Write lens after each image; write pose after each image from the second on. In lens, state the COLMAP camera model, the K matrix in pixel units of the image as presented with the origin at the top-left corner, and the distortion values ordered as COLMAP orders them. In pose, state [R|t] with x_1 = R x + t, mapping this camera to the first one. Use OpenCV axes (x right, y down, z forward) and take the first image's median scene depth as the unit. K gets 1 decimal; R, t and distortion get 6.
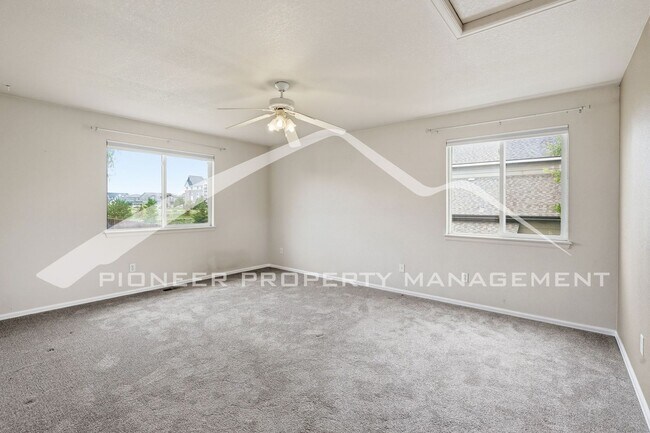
lens RADIAL K [[302.1, 0, 329.5], [0, 302.1, 213.8], [0, 0, 1]] dist [-0.009719, 0.002082]
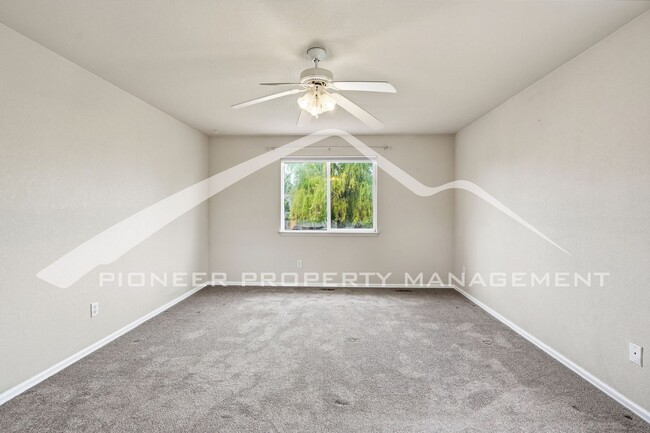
lens RADIAL K [[302.1, 0, 325.5], [0, 302.1, 213.3], [0, 0, 1]] dist [-0.009719, 0.002082]
pose [[0.578271, 0.006595, -0.815818, 0.429616], [-0.018704, 0.999812, -0.005175, -0.010720], [0.815631, 0.018252, 0.578285, 0.507726]]
